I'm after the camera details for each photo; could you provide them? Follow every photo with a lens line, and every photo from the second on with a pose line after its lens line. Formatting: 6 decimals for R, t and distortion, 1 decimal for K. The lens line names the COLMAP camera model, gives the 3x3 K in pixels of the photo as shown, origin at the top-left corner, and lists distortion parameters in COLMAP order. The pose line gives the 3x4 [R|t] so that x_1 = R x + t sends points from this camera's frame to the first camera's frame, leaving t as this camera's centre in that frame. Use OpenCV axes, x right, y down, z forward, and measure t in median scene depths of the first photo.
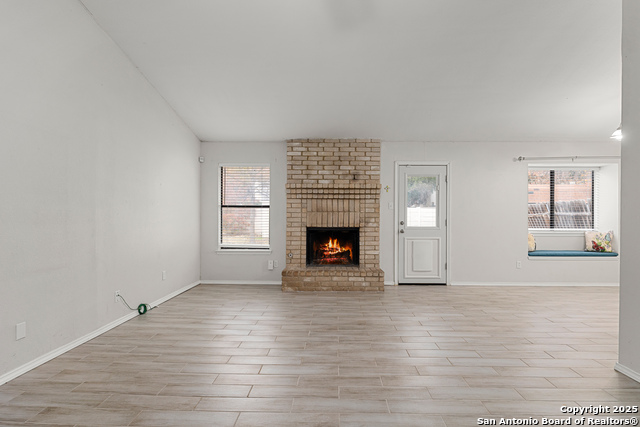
lens RADIAL K [[321.6, 0, 326.3], [0, 321.6, 212.9], [0, 0, 1]] dist [-0.008113, -0.000225]
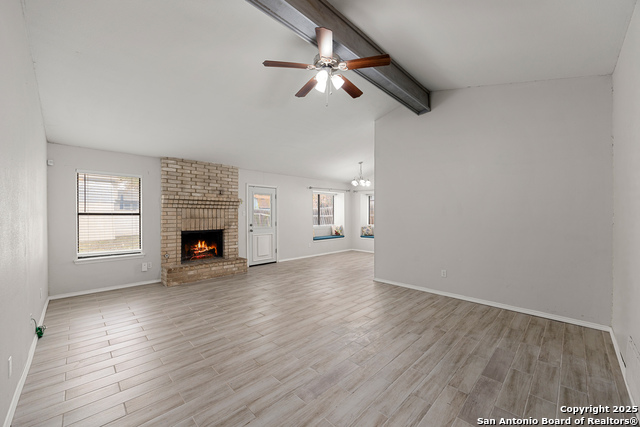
lens RADIAL K [[249.9, 0, 322.8], [0, 249.9, 215.2], [0, 0, 1]] dist [0.000912, -0.000274]
pose [[0.693202, -0.007797, 0.720701, -0.372872], [0.004319, 0.999968, 0.006664, -0.020380], [-0.720731, -0.001507, 0.693214, -0.042637]]
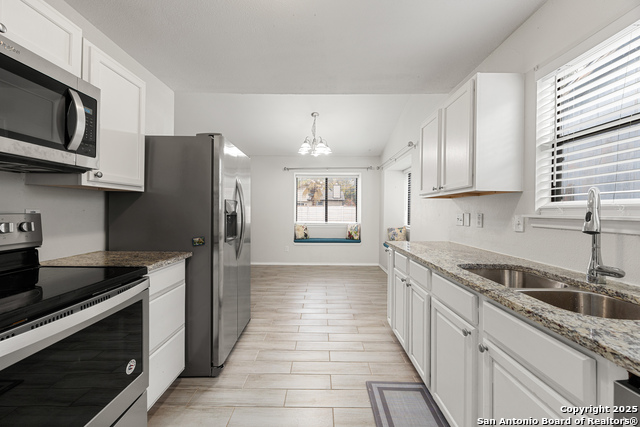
lens RADIAL K [[249.9, 0, 314.9], [0, 249.9, 211.1], [0, 0, 1]] dist [0.000912, -0.000274]
pose [[0.999995, 0.001552, -0.002662, 0.720362], [-0.001552, 0.999999, 0.000235, 0.004916], [0.002662, -0.000231, 0.999996, -0.032726]]
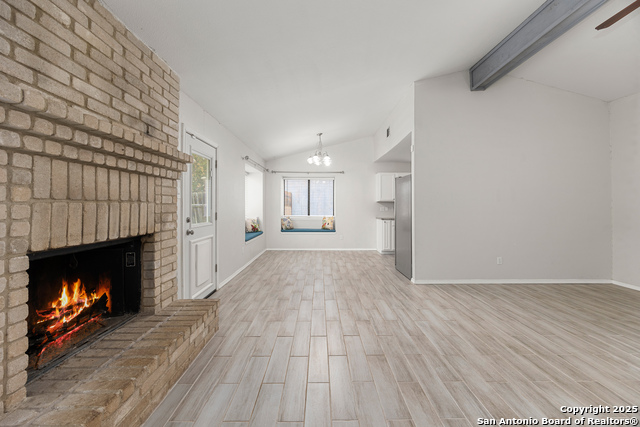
lens RADIAL K [[249.9, 0, 322.8], [0, 249.9, 204.2], [0, 0, 1]] dist [0.000912, -0.000274]
pose [[-0.036976, 0.004183, 0.999307, -0.292402], [-0.002005, 0.999989, -0.004260, 0.000714], [-0.999314, -0.002161, -0.036967, 0.750877]]
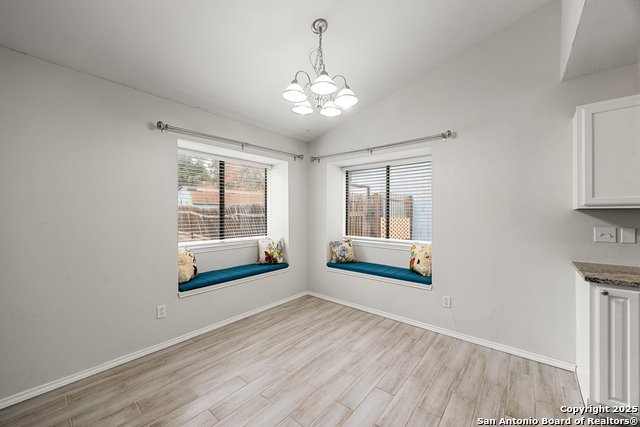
lens RADIAL K [[249.9, 0, 323.3], [0, 249.9, 213.4], [0, 0, 1]] dist [0.000912, -0.000274]
pose [[0.618254, -0.007555, 0.785942, 0.429776], [0.003385, 0.999970, 0.006950, -0.016406], [-0.785971, -0.001637, 0.618261, 0.496063]]
